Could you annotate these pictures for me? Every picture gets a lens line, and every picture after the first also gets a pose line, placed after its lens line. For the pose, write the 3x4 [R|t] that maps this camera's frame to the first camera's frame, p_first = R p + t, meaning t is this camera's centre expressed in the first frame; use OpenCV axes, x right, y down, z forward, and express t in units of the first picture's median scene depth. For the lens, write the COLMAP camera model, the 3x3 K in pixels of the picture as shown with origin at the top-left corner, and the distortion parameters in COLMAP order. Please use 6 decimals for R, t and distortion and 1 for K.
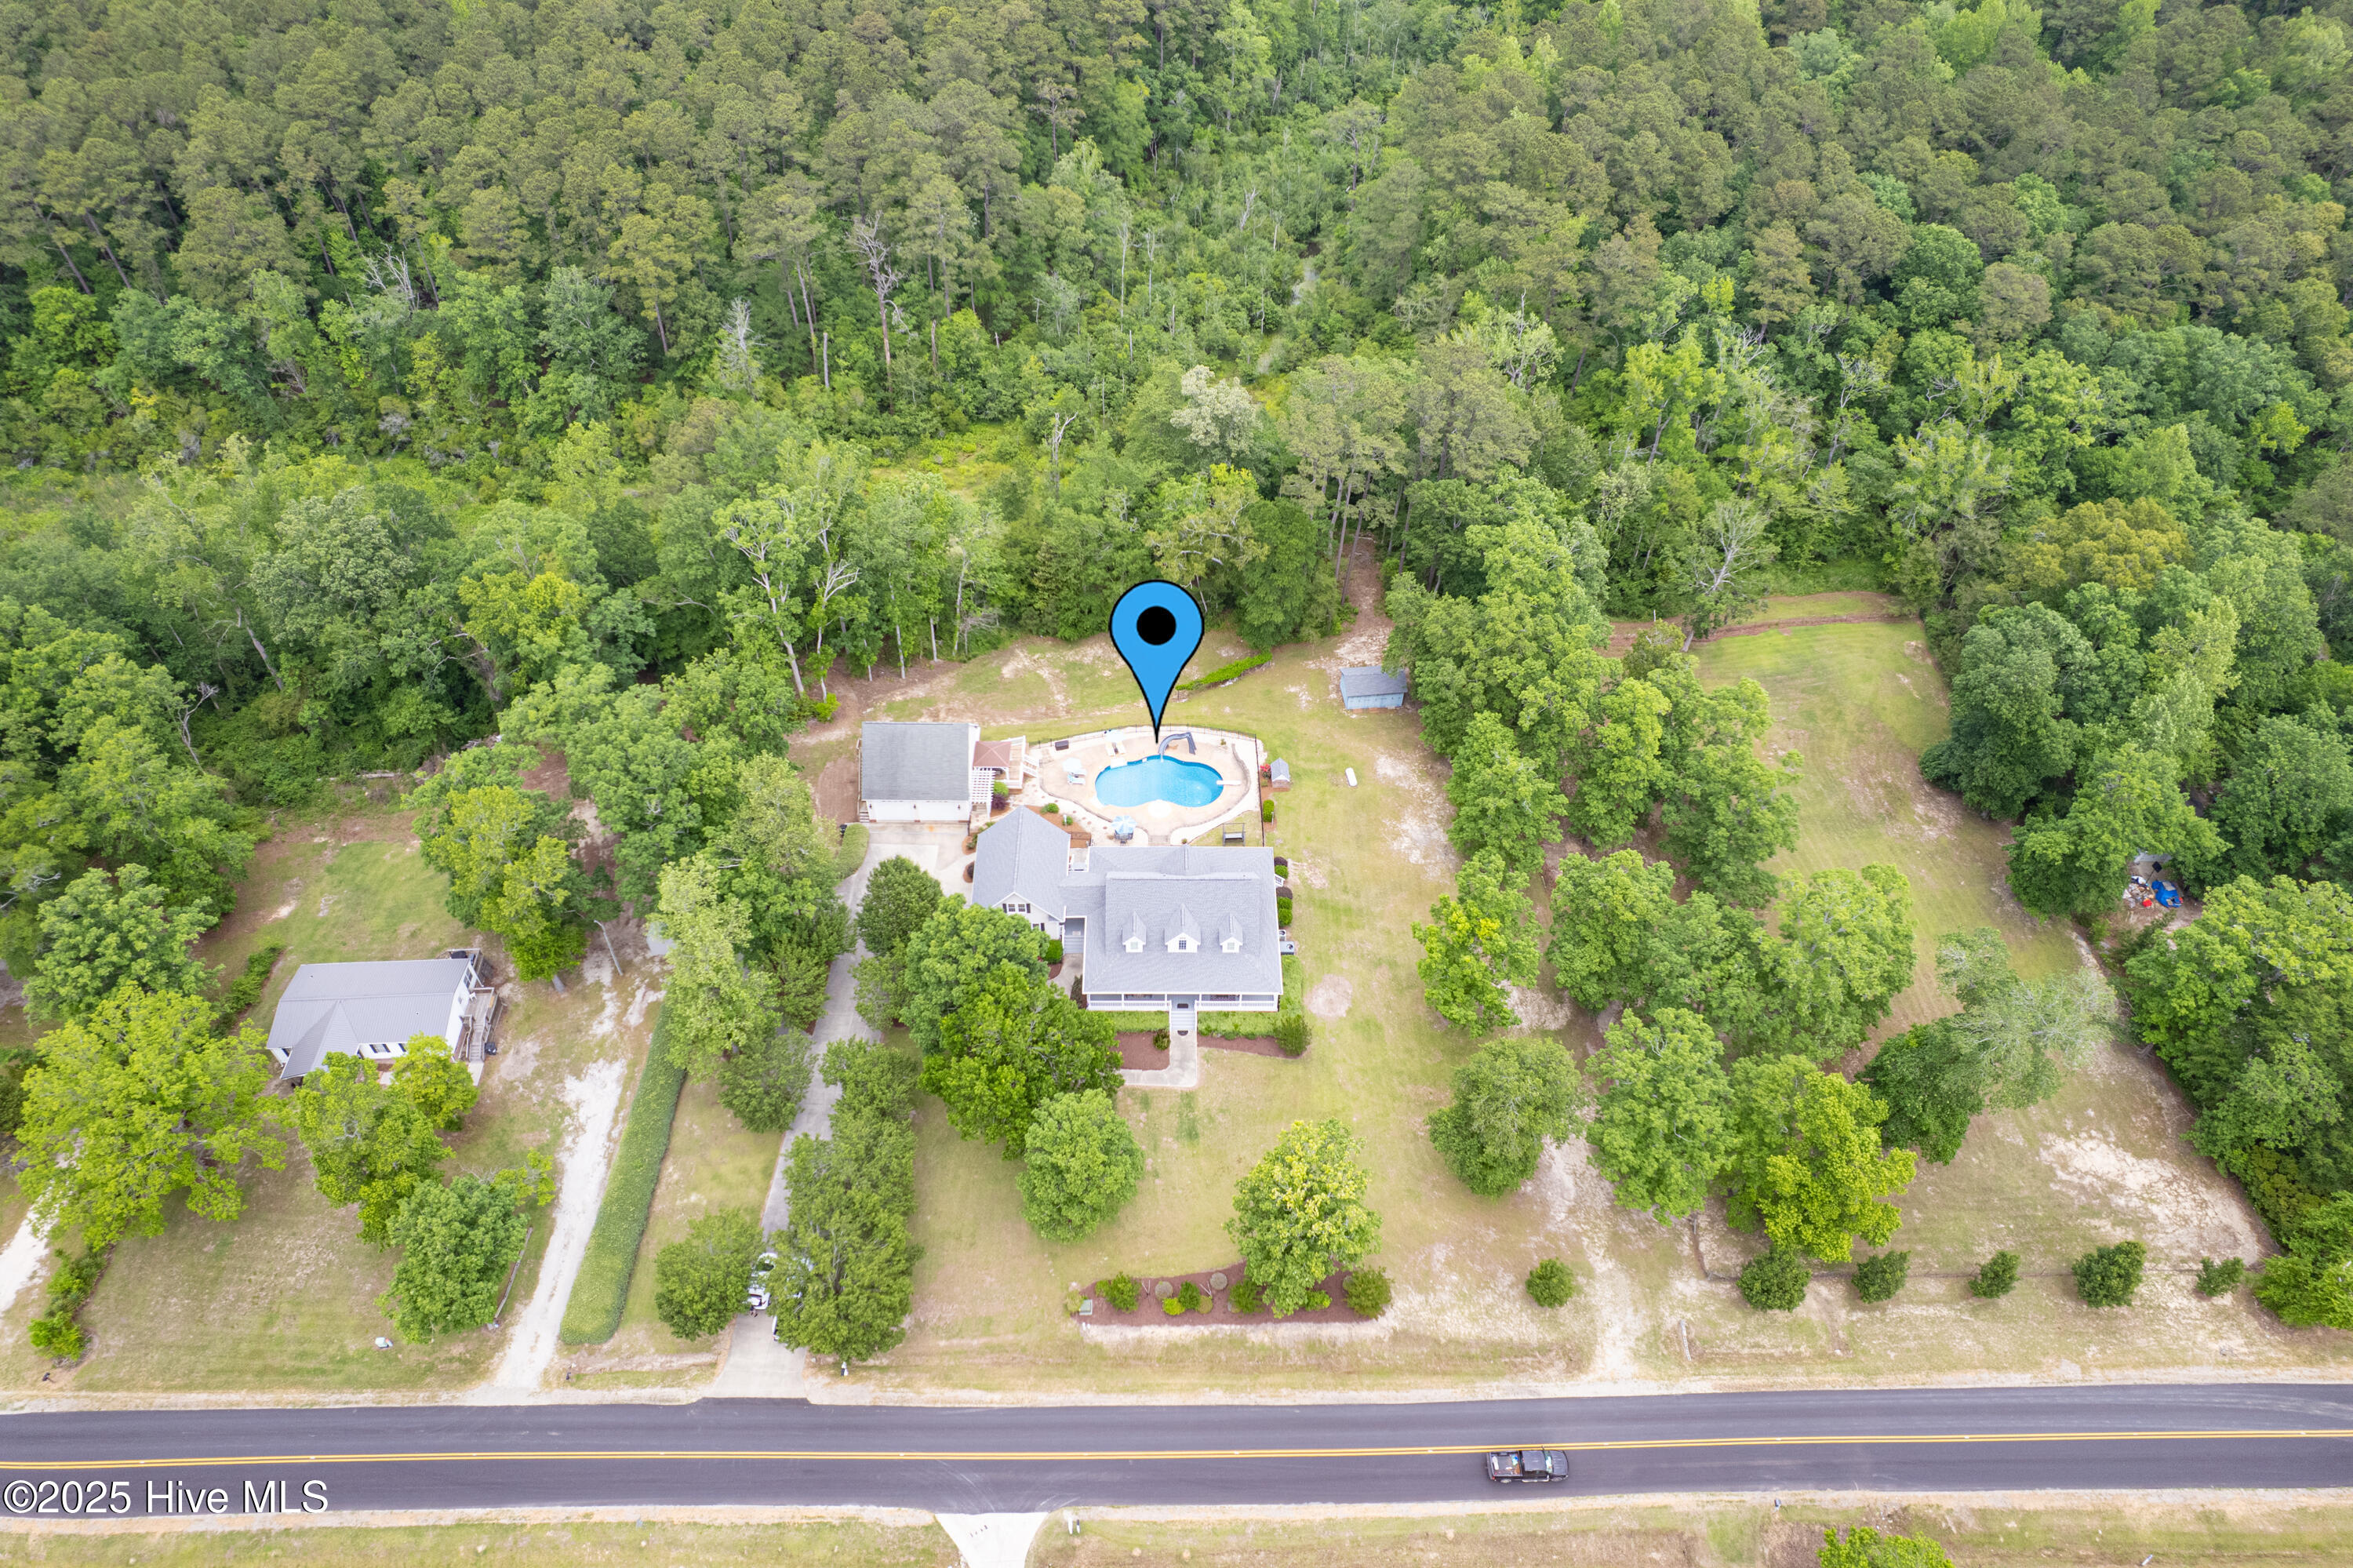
lens RADIAL K [[1471.9, 0, 1190.5], [0, 1471.9, 781.2], [0, 0, 1]] dist [-0.071161, 0.059566]
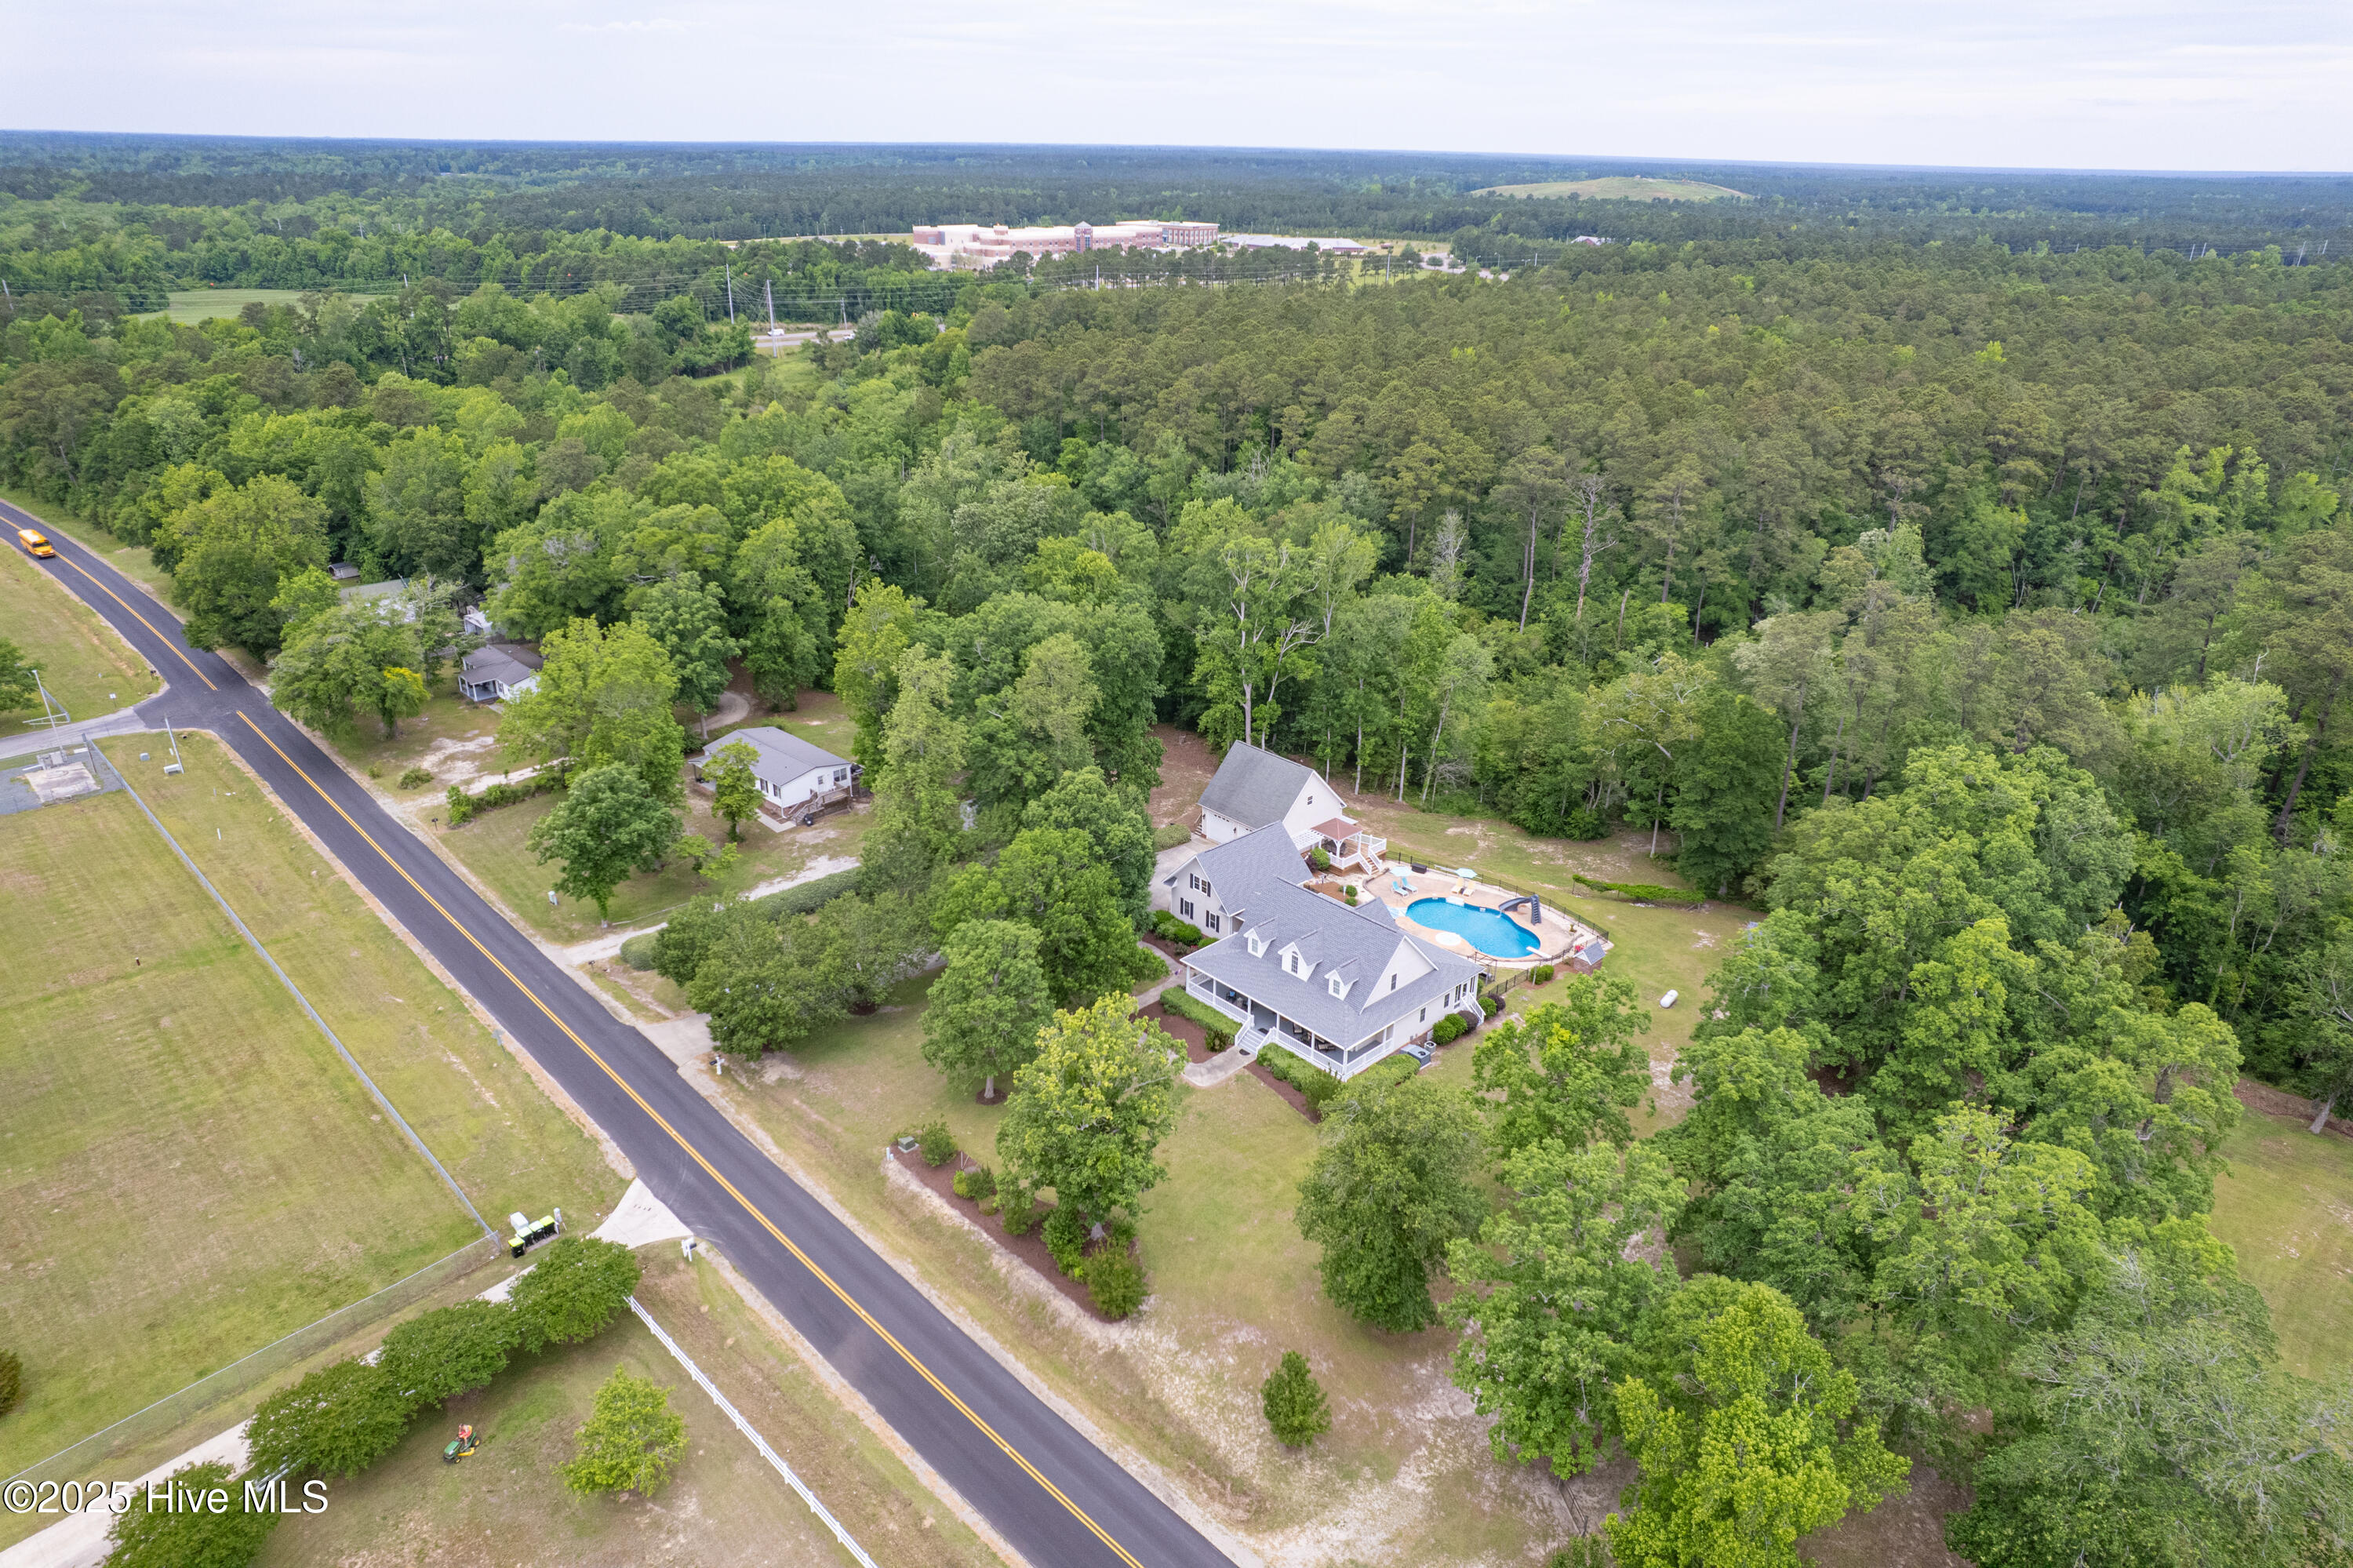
lens RADIAL K [[1471.9, 0, 1190.5], [0, 1471.9, 781.2], [0, 0, 1]] dist [-0.071161, 0.059566]
pose [[0.690680, 0.284756, -0.664737, 0.589388], [-0.523234, 0.831295, -0.187549, 0.255983], [0.499187, 0.477349, 0.723153, 0.335907]]
